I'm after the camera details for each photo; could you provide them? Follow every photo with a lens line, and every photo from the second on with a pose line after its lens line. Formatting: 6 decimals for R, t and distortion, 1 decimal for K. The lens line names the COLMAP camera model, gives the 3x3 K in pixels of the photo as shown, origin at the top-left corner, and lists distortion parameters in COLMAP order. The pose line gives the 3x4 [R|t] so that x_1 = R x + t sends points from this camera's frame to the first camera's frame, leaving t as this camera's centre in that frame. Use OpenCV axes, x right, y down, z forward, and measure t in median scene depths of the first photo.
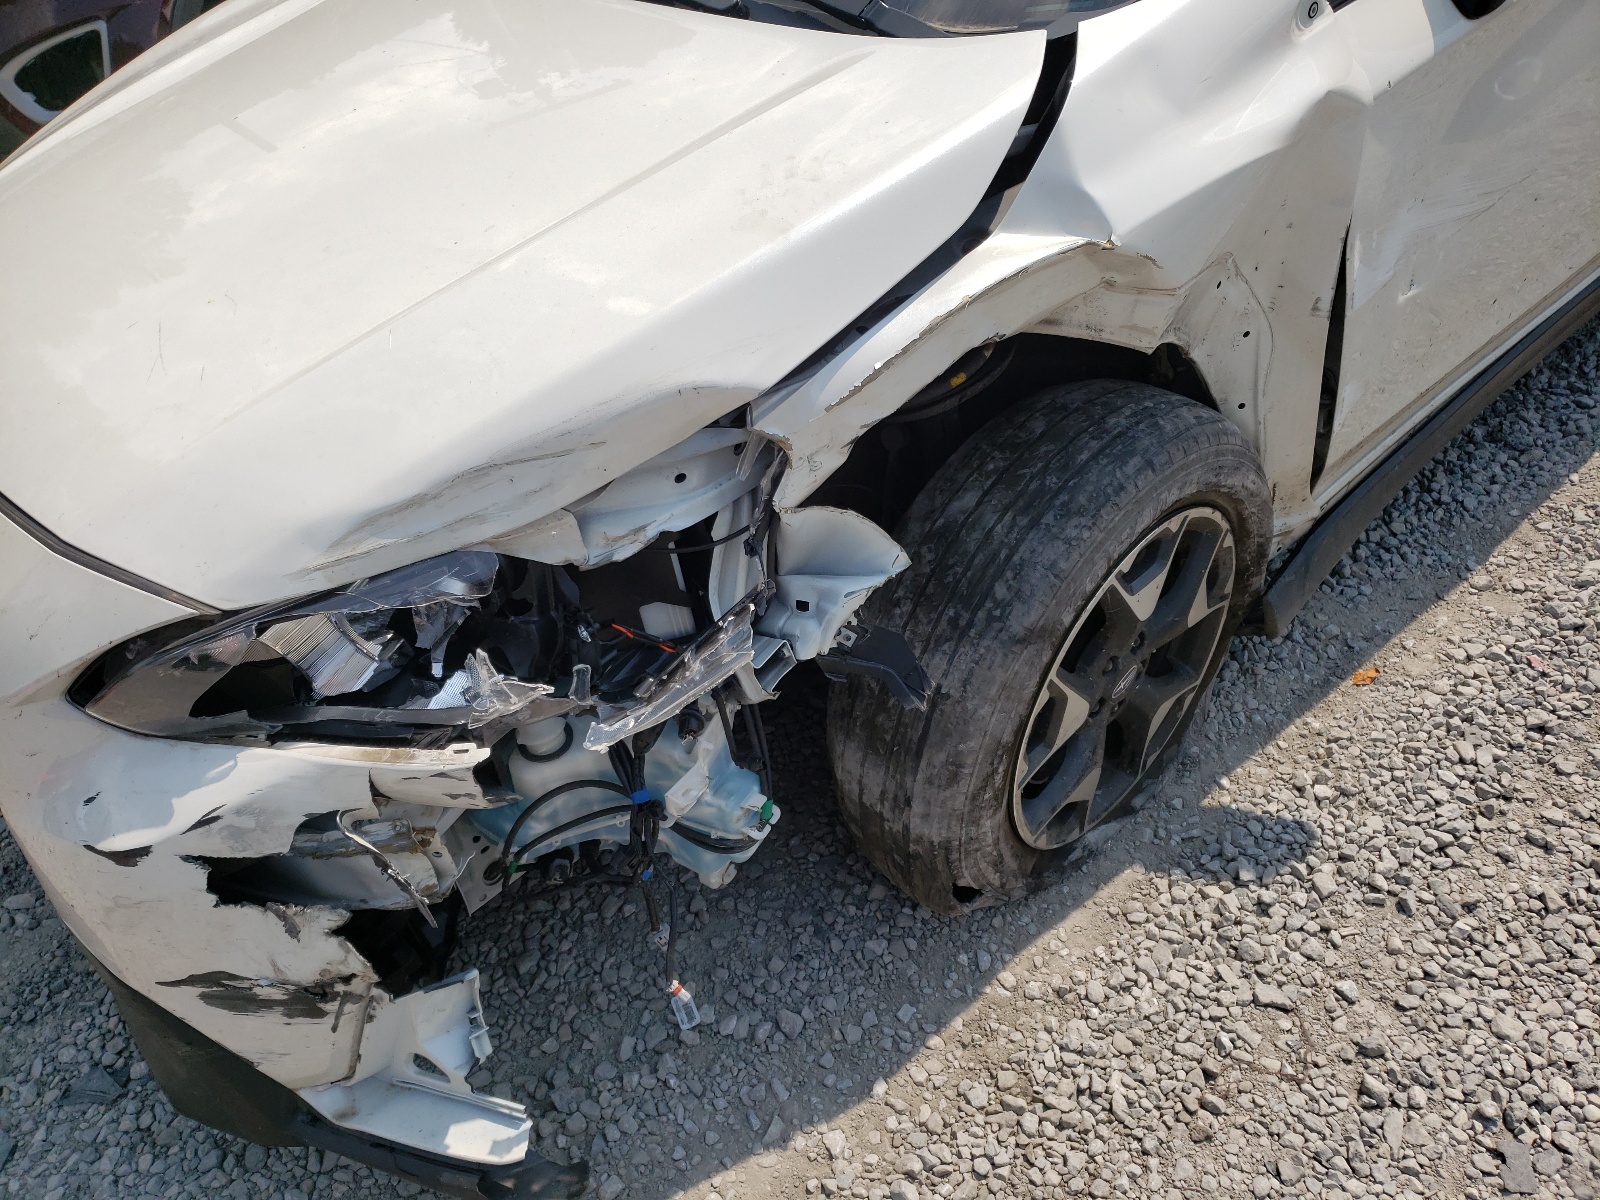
lens RADIAL K [[1212.1, 0, 800.3], [0, 1212.1, 562.6], [0, 0, 1]] dist [0.030336, 0.008056]
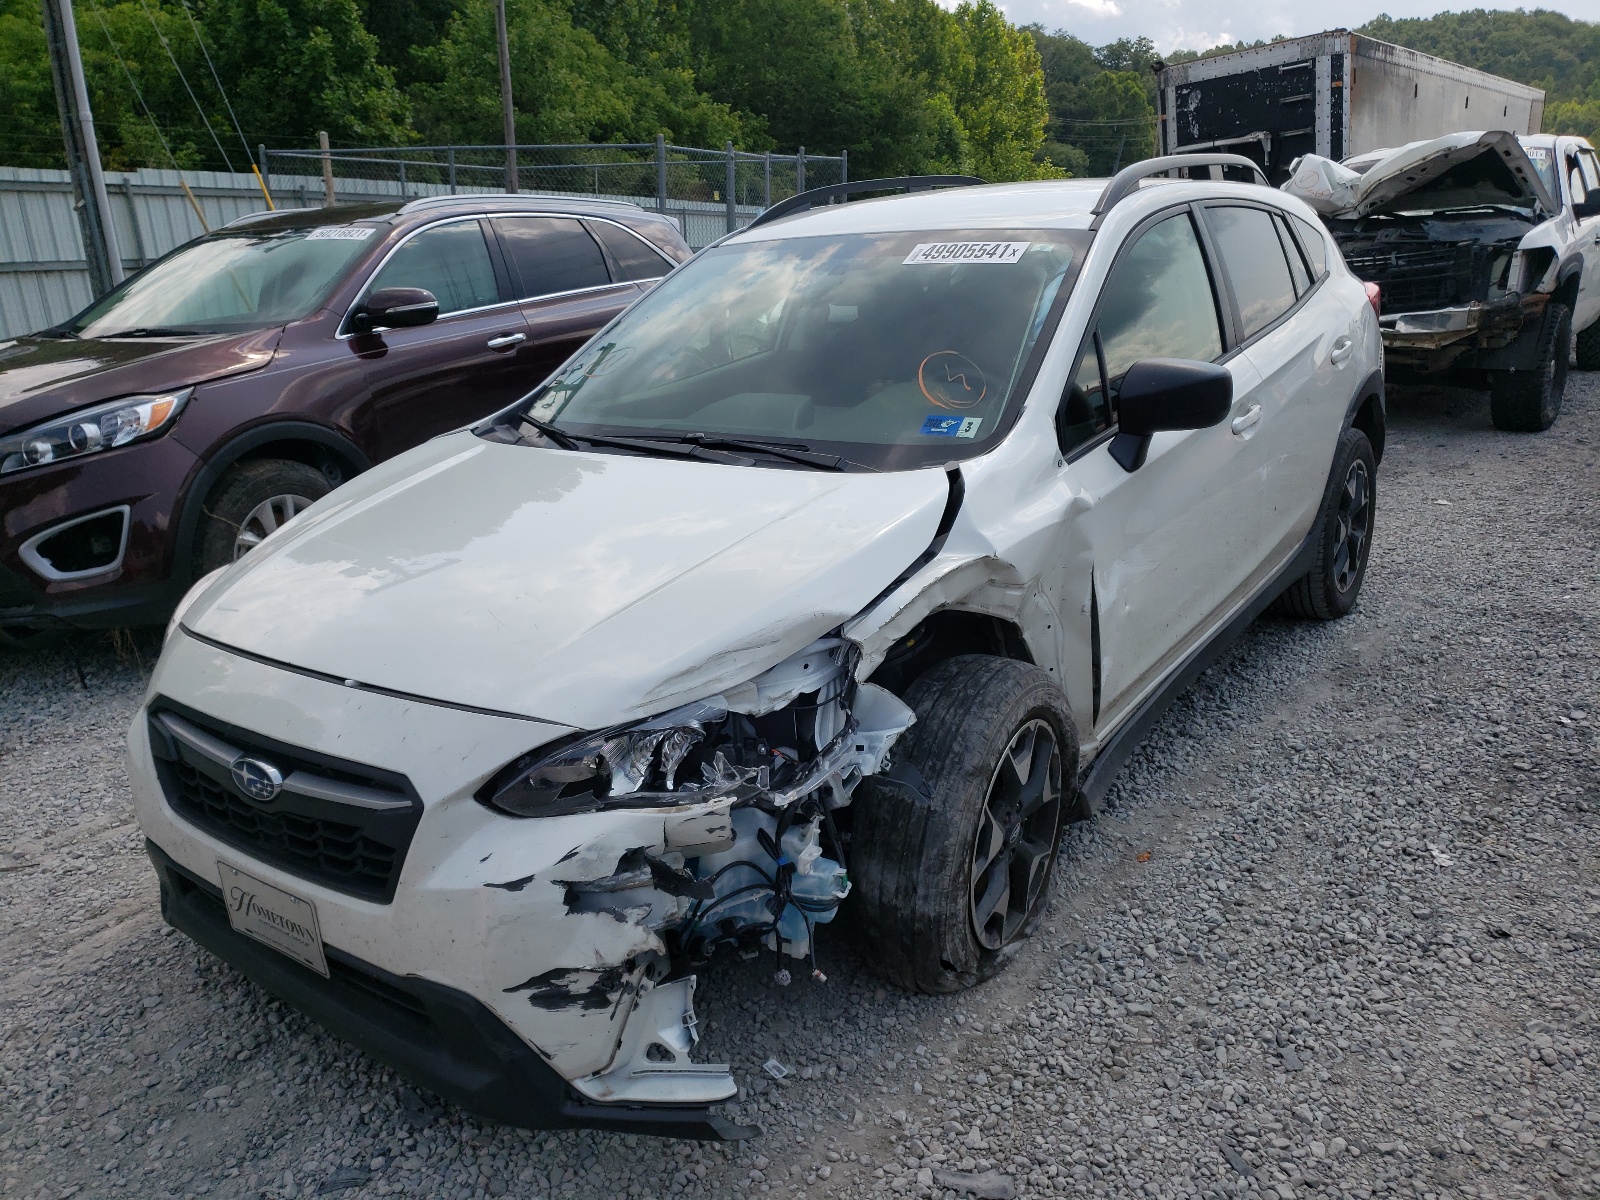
lens RADIAL K [[1212.1, 0, 800.3], [0, 1212.1, 562.6], [0, 0, 1]] dist [0.030336, 0.008056]
pose [[0.972264, -0.005304, 0.233826, -0.447599], [0.095600, 0.921427, -0.376607, 0.401005], [-0.213456, 0.388515, 0.896378, -0.612765]]
